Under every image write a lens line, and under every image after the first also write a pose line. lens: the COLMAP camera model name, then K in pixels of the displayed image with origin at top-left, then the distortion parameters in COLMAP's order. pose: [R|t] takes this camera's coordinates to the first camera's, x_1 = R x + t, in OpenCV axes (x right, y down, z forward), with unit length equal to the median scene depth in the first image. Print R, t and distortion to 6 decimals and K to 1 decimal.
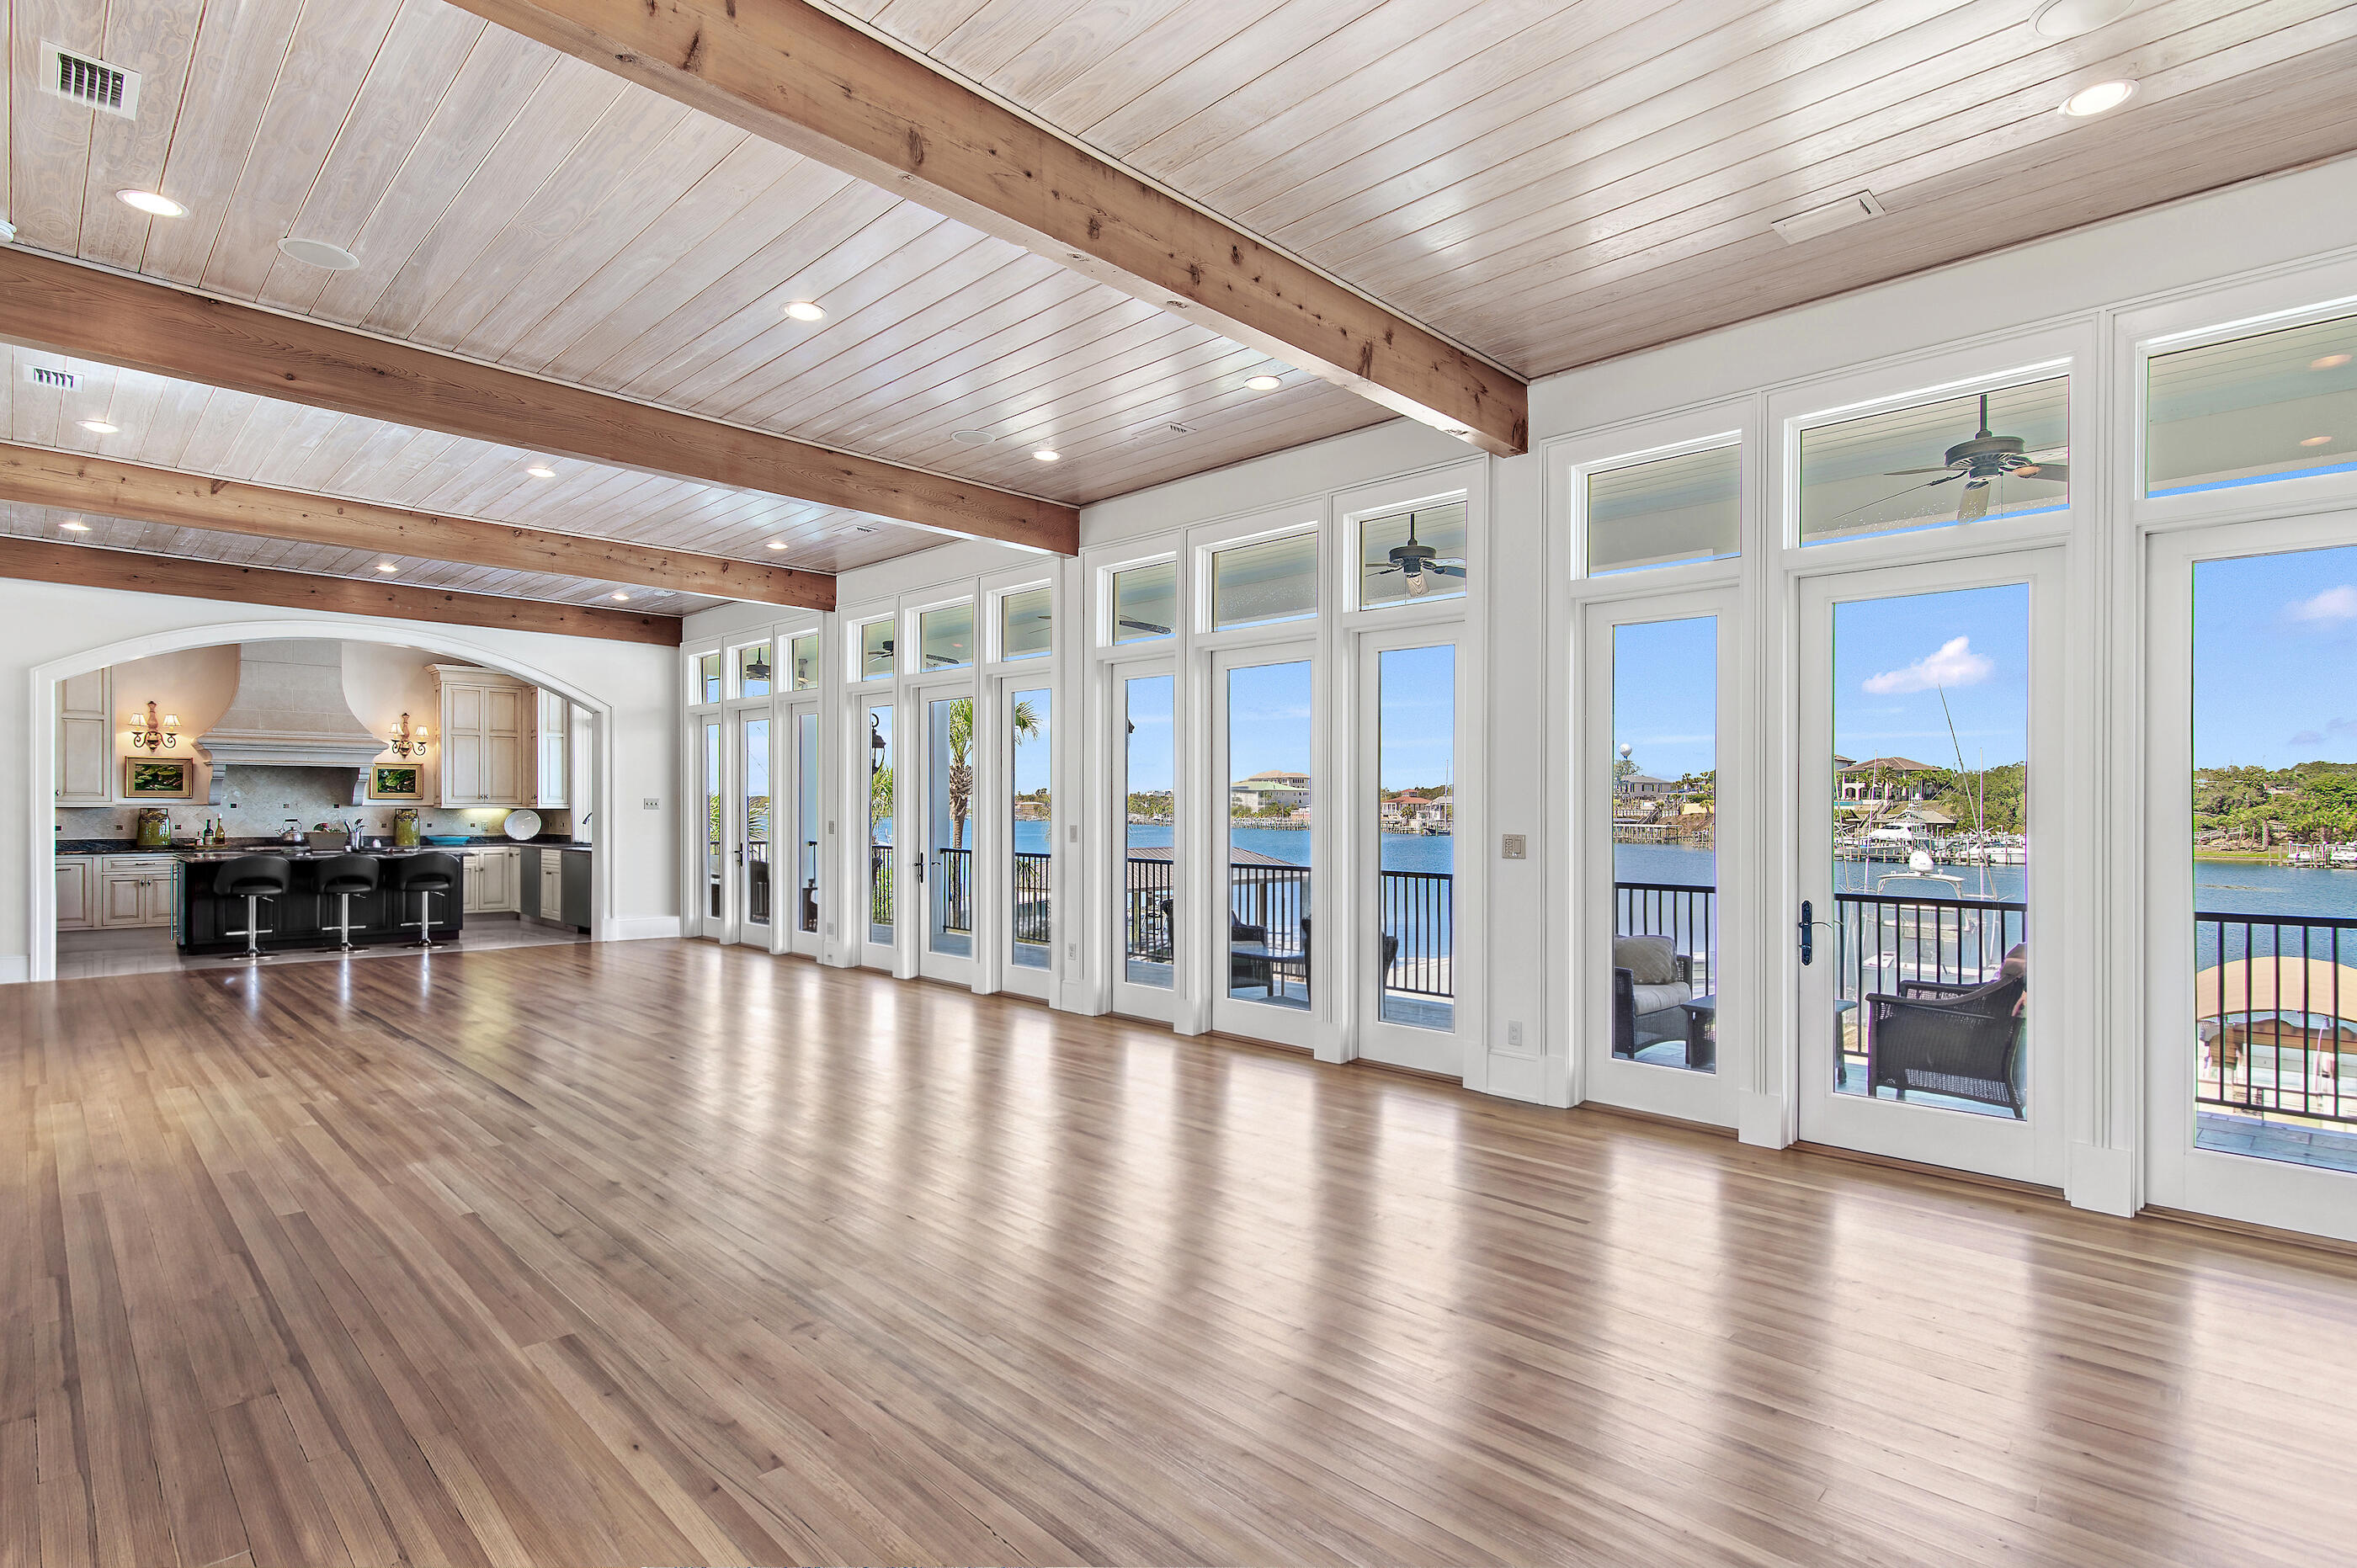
lens RADIAL K [[1152.2, 0, 1191.1], [0, 1152.2, 786.6], [0, 0, 1]] dist [0.008118, 0.001125]
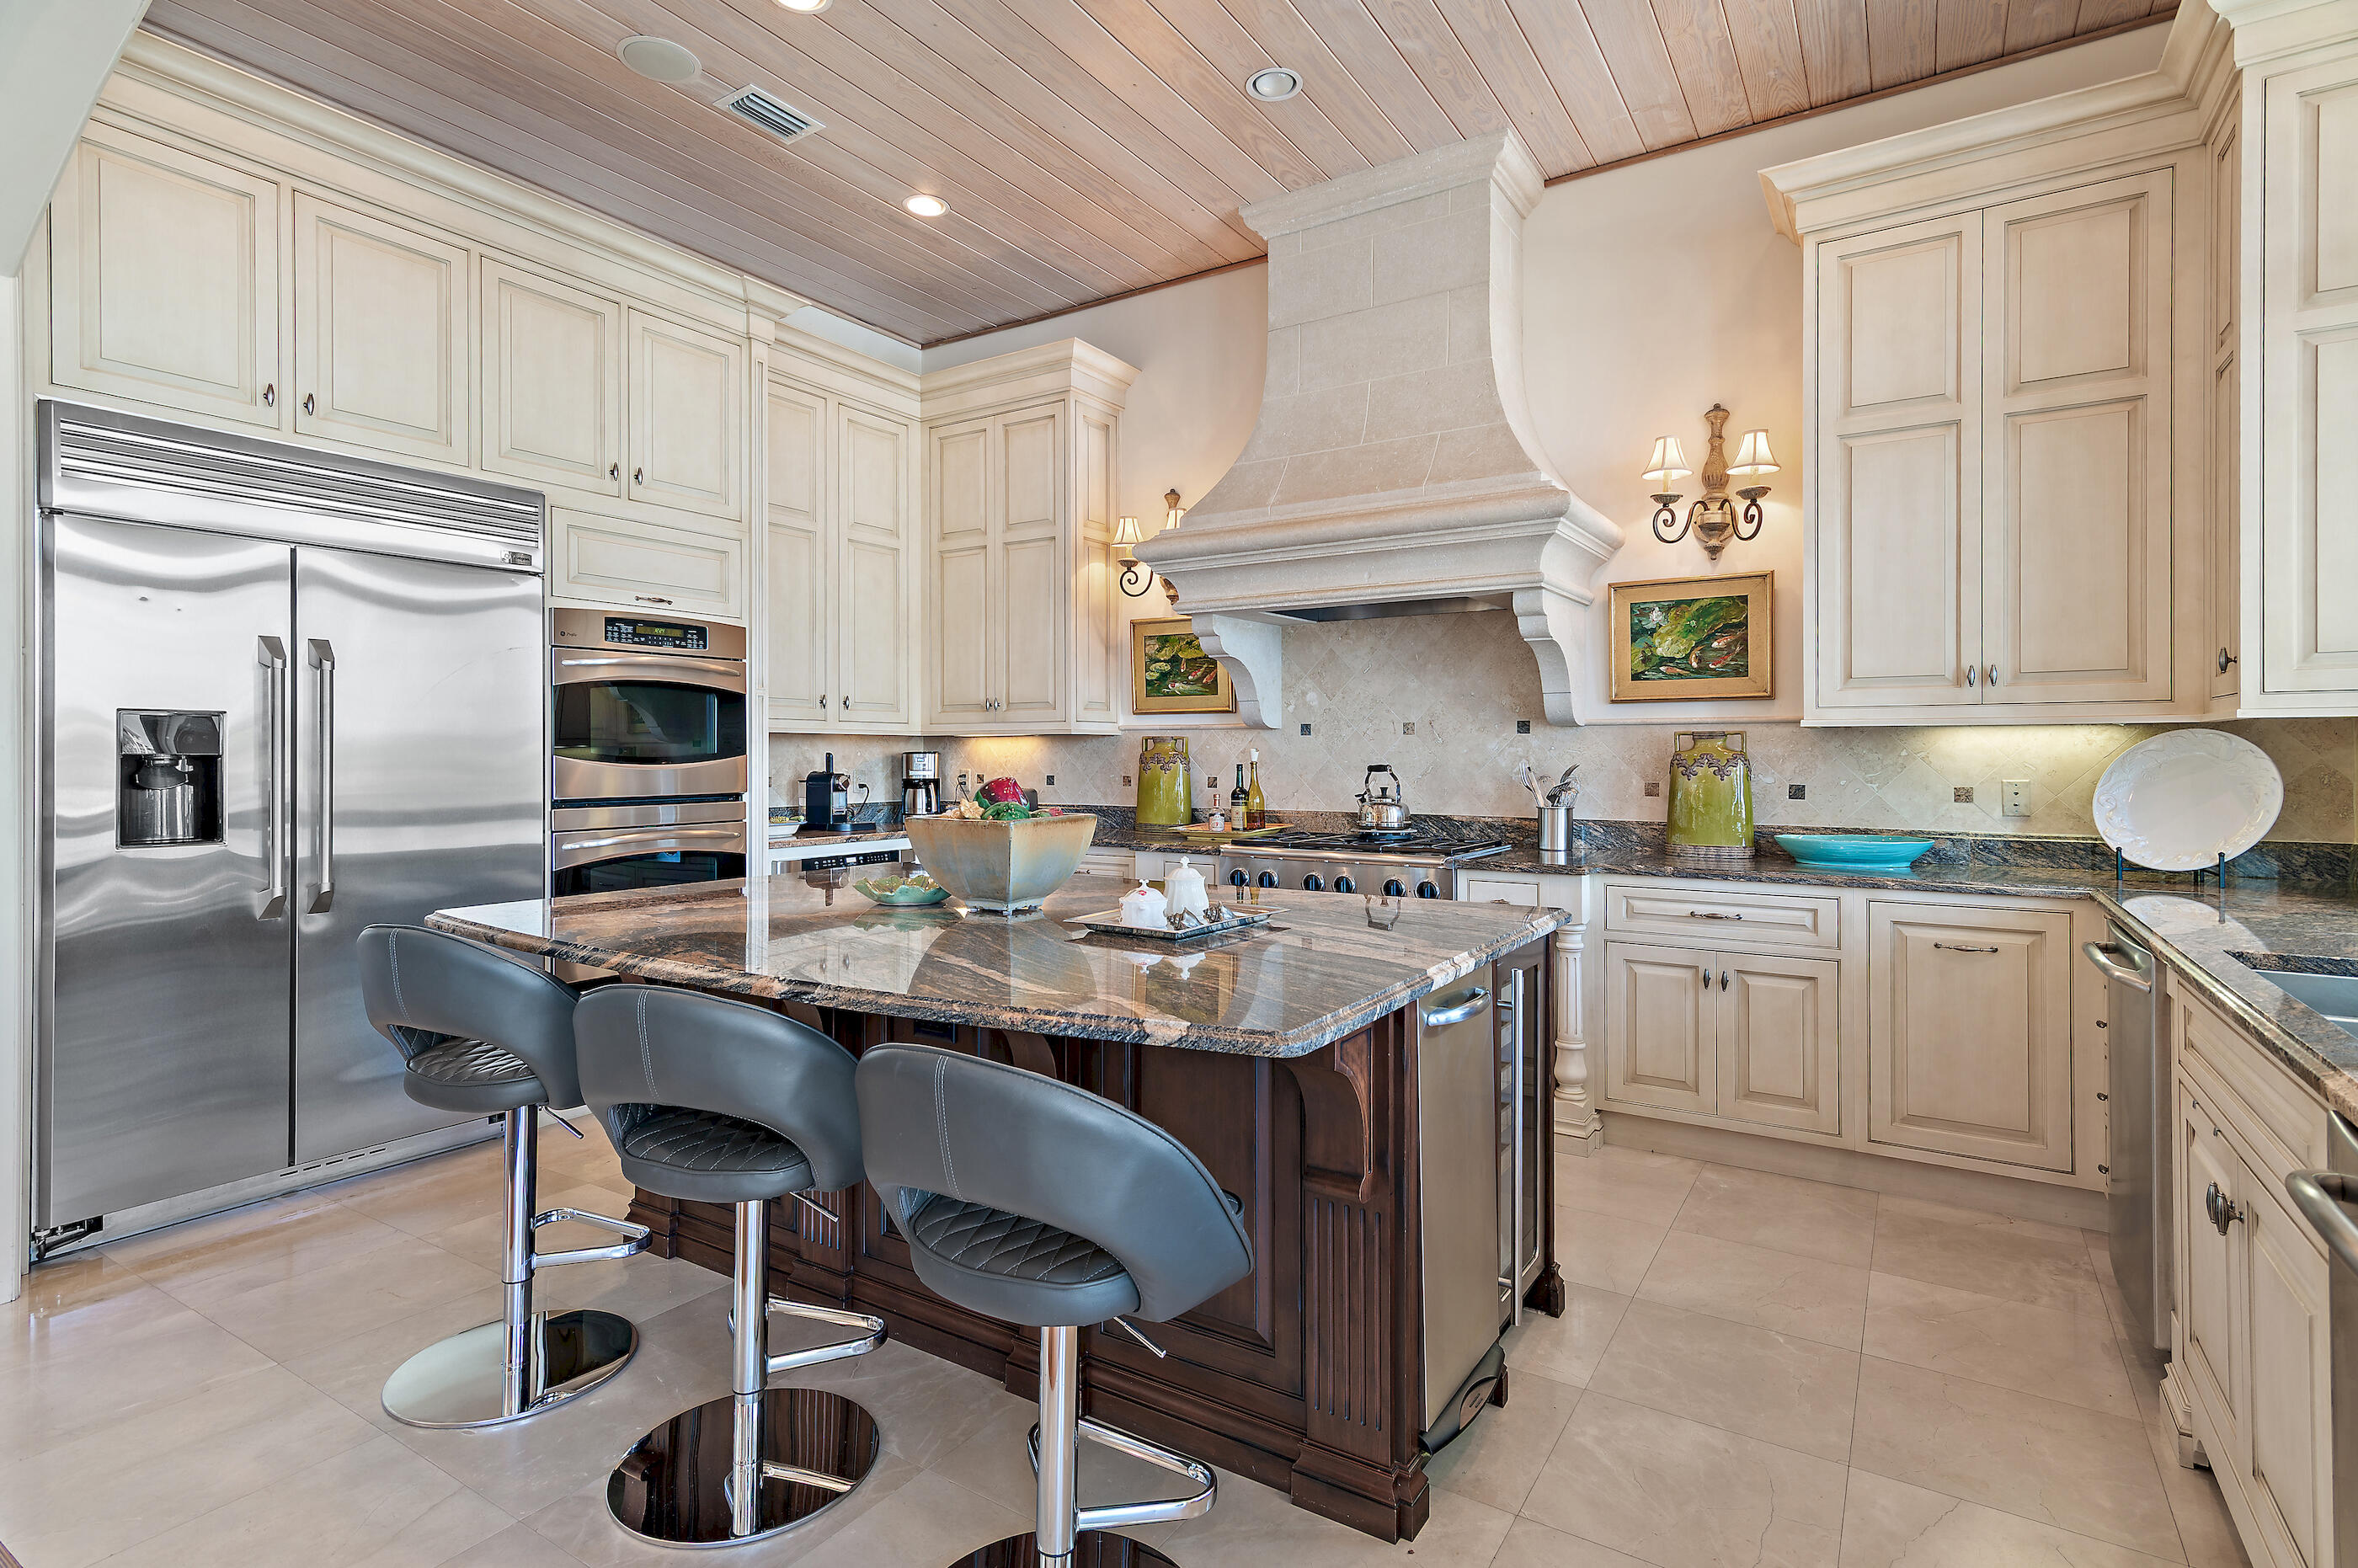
lens RADIAL K [[1152.8, 0, 1163.0], [0, 1152.8, 763.0], [0, 0, 1]] dist [0.008118, 0.001125]
pose [[0.190564, -0.001538, -0.981674, -0.426713], [0.014929, 0.999888, 0.001332, 0.024689], [0.981561, -0.014909, 0.190565, 0.819116]]
